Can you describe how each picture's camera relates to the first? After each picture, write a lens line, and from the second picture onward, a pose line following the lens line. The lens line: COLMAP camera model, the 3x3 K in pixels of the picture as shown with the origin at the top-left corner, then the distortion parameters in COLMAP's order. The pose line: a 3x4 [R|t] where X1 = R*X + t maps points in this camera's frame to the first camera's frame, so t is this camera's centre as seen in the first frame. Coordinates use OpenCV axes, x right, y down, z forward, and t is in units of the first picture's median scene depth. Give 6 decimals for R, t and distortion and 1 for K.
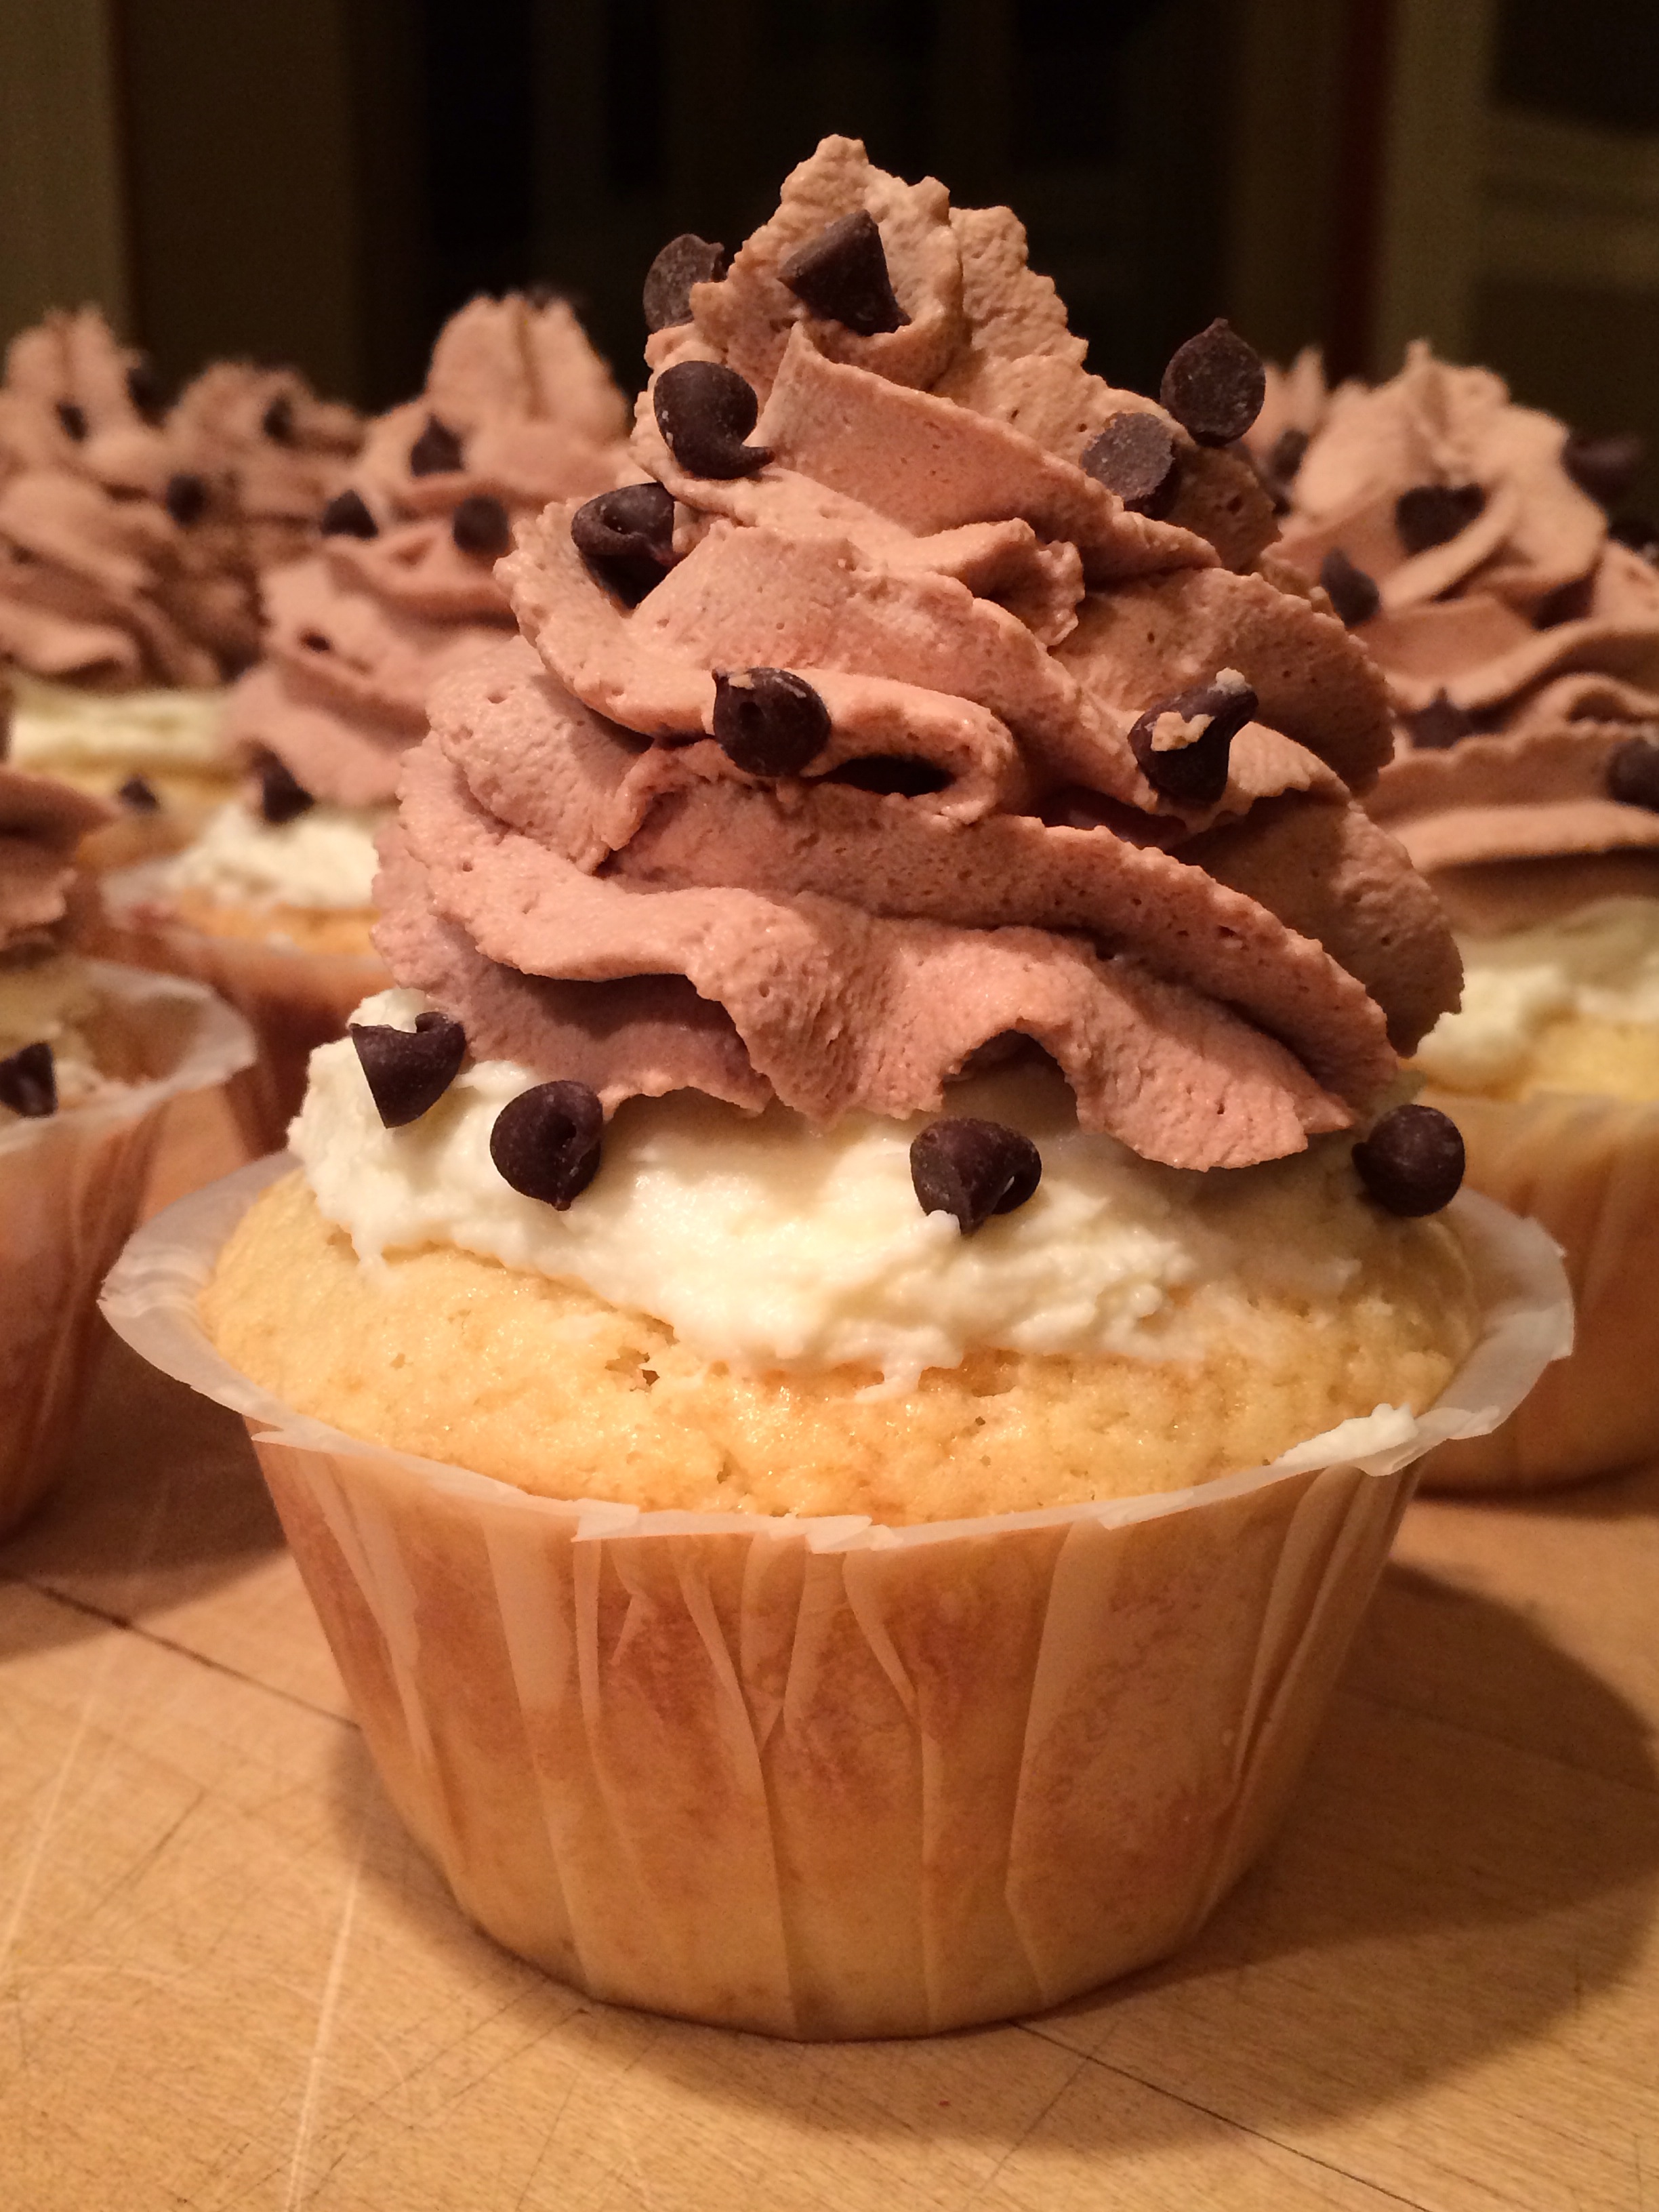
lens RADIAL K [[1984.2, 0, 829.5], [0, 1984.2, 1106.0], [0, 0, 1]] dist [0.030751, 0.019905]
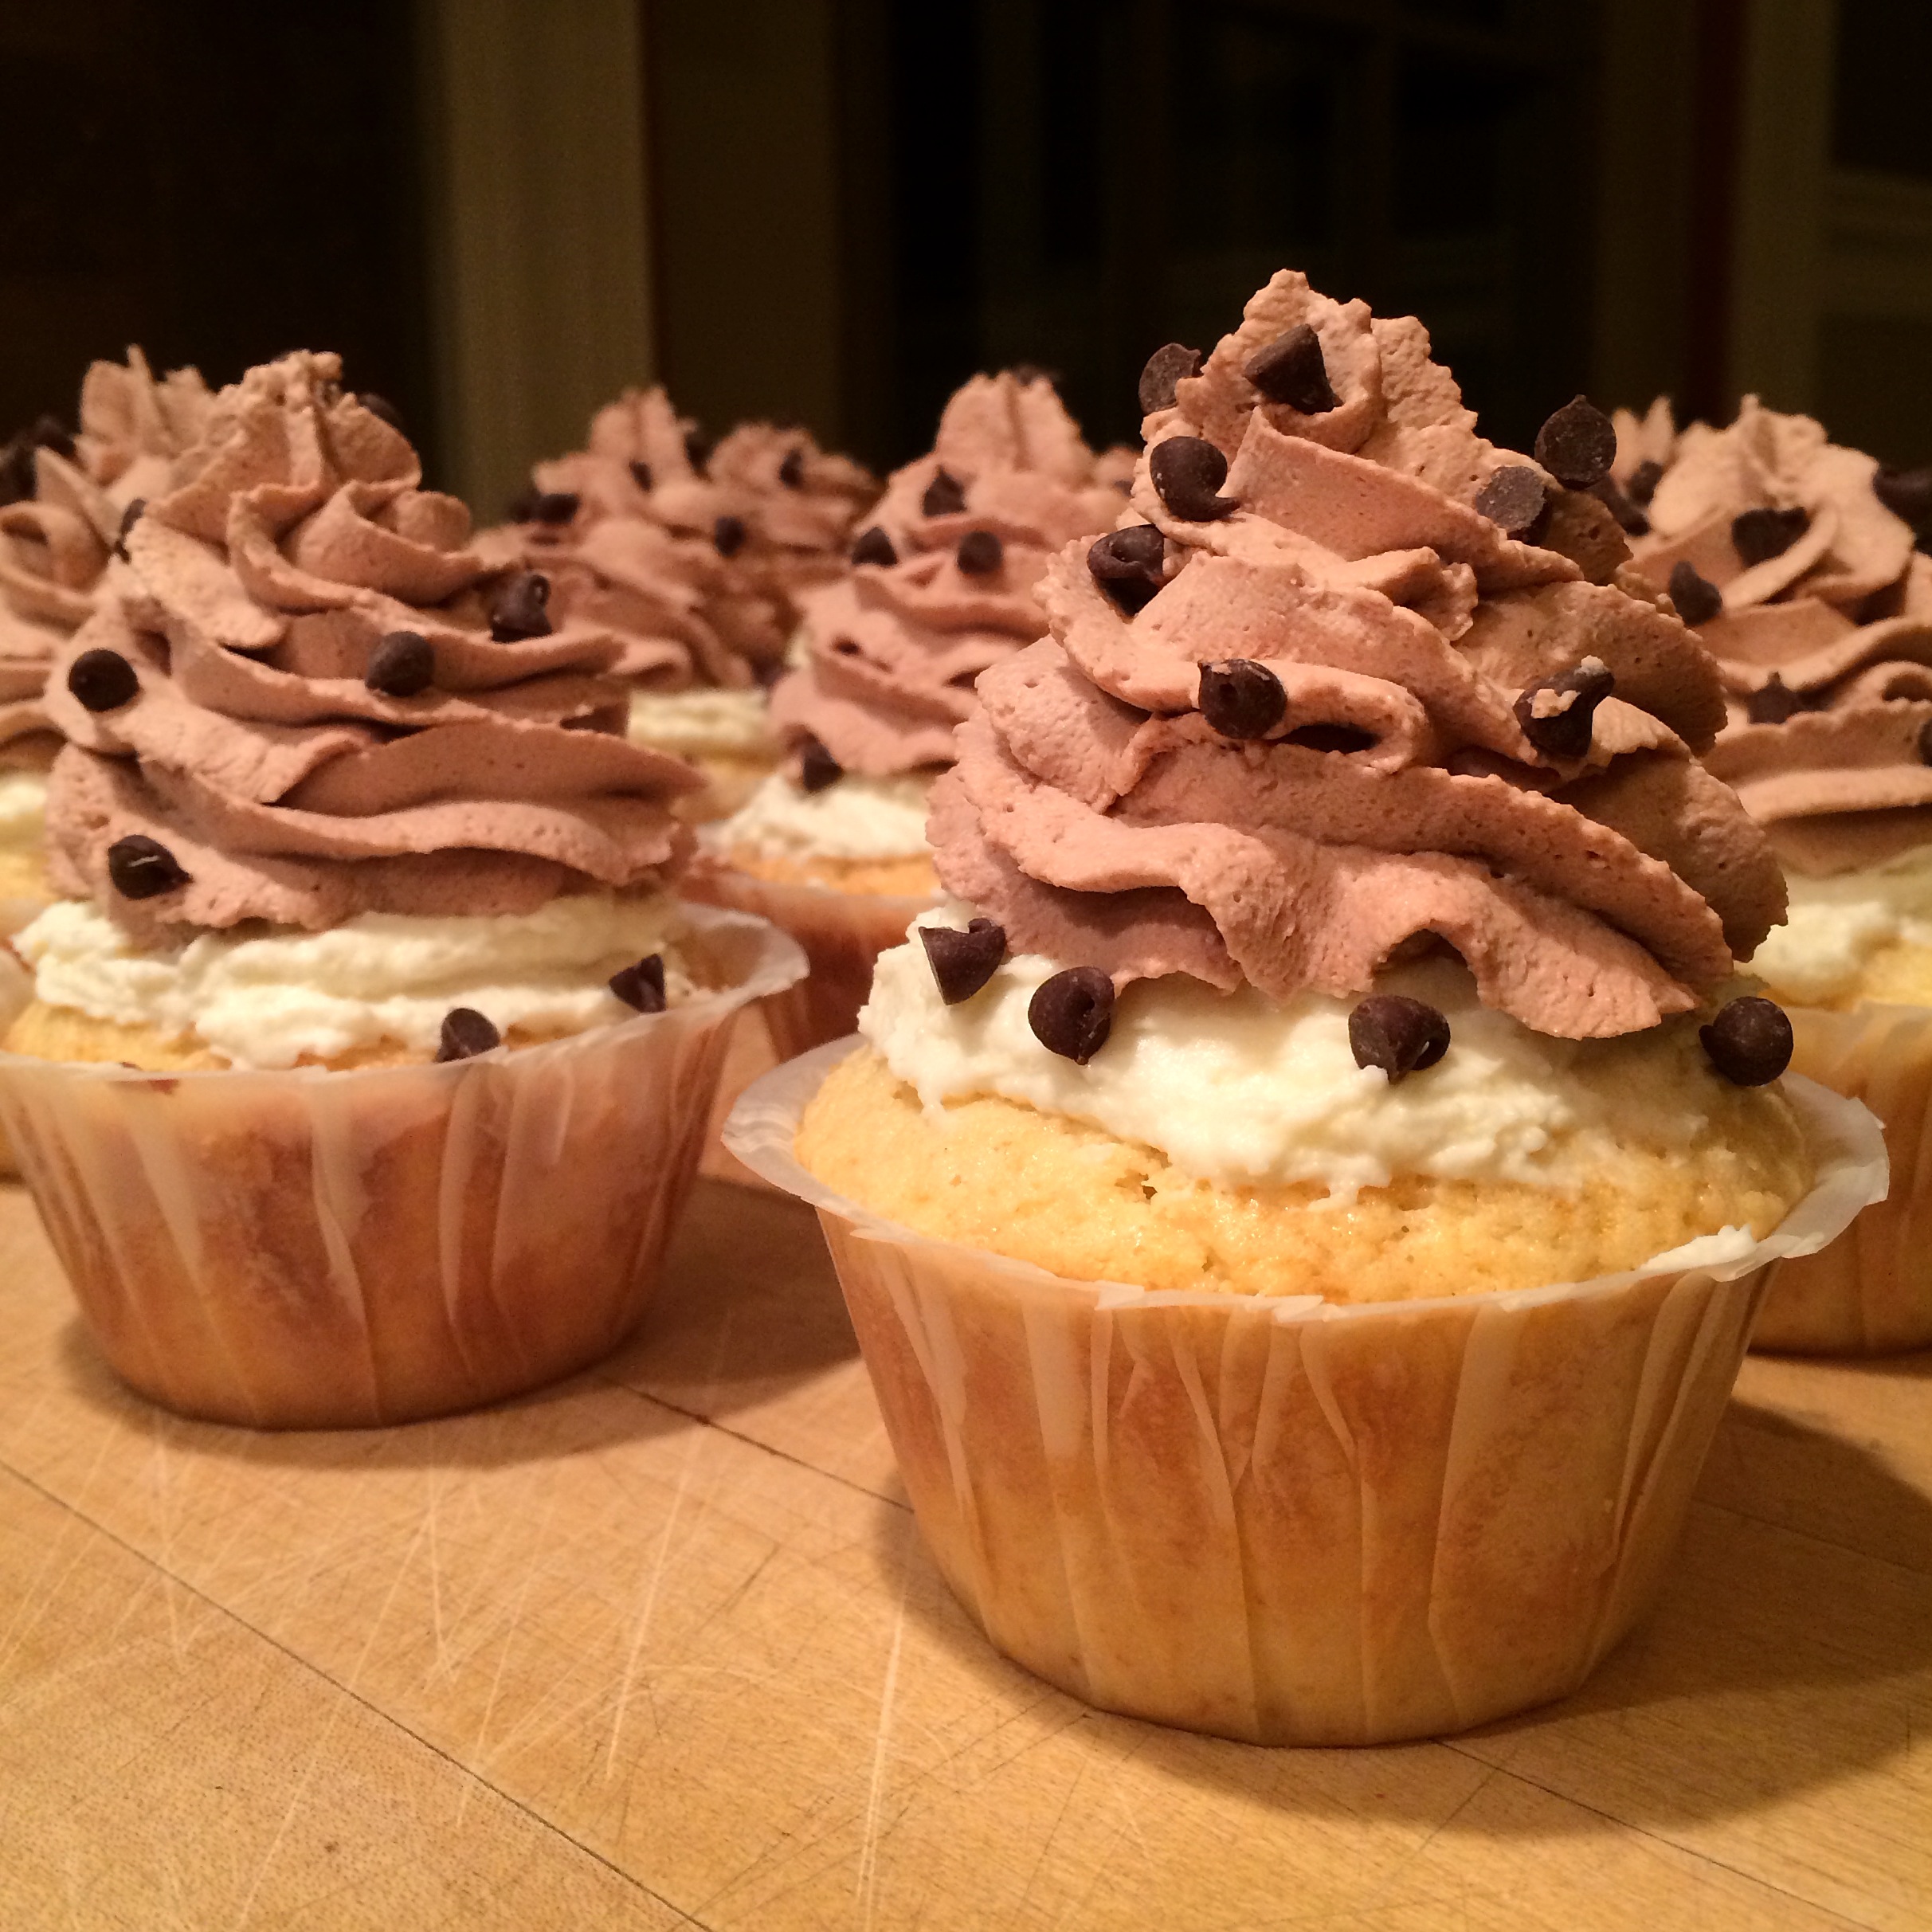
lens RADIAL K [[2364.2, 0, 966.0], [0, 2364.2, 966.0], [0, 0, 1]] dist [0.078080, -0.148253]
pose [[0.997219, -0.000162, -0.074525, -0.091133], [-0.007180, 0.995137, -0.098236, 0.137111], [0.074178, 0.098498, 0.992369, -0.552177]]
